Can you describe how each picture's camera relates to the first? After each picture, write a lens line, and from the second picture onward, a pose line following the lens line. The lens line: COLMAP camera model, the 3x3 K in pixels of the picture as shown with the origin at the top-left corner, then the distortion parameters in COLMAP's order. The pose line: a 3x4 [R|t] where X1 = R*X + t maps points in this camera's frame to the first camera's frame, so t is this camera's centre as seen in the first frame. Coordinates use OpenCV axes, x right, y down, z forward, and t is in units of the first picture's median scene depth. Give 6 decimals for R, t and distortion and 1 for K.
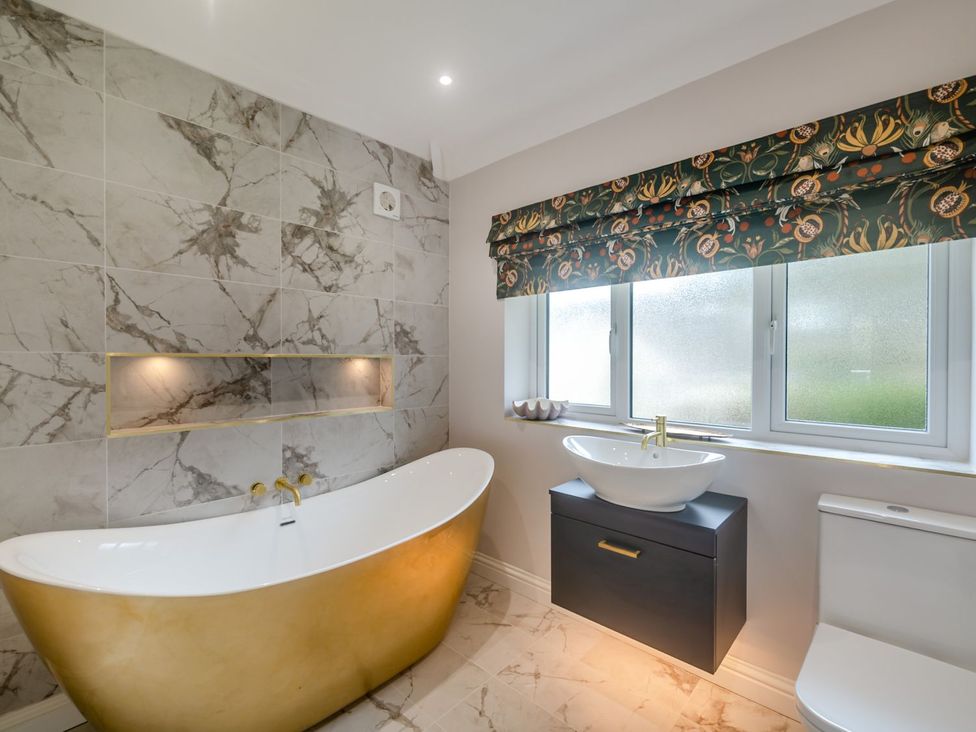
lens RADIAL K [[456.1, 0, 481.4], [0, 456.1, 366.2], [0, 0, 1]] dist [0.001242, -0.001579]
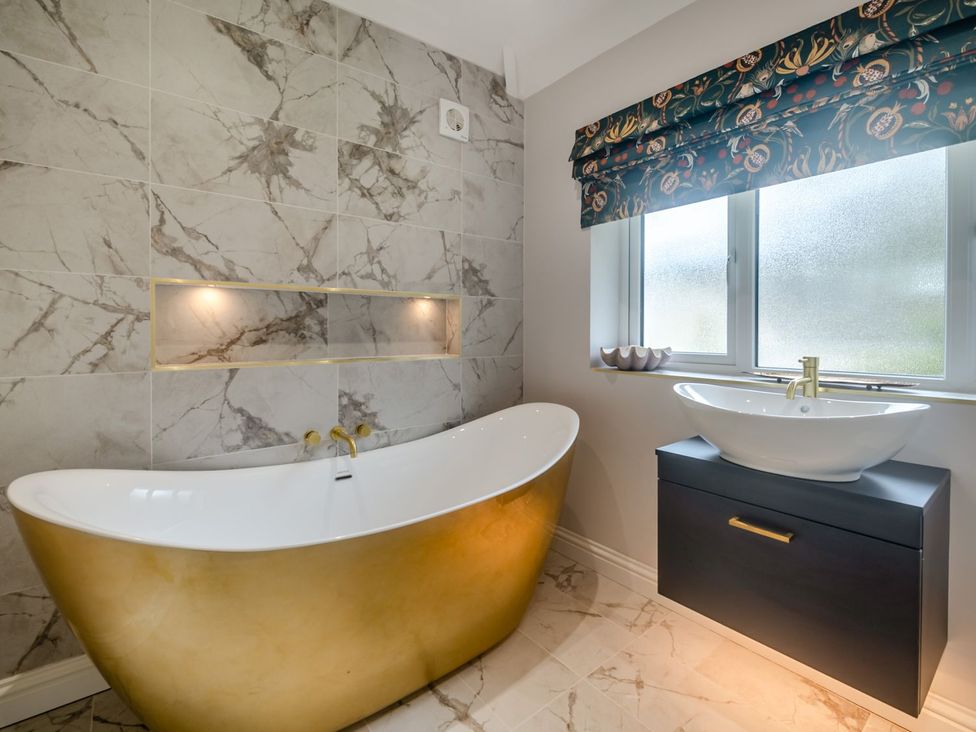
lens RADIAL K [[410.8, 0, 477.0], [0, 410.8, 365.1], [0, 0, 1]] dist [0.000232, -0.000882]
pose [[0.988721, 0.002546, -0.149745, -0.048940], [-0.002613, 0.999997, -0.000252, 0.124279], [0.149744, 0.000640, 0.988725, 0.248843]]
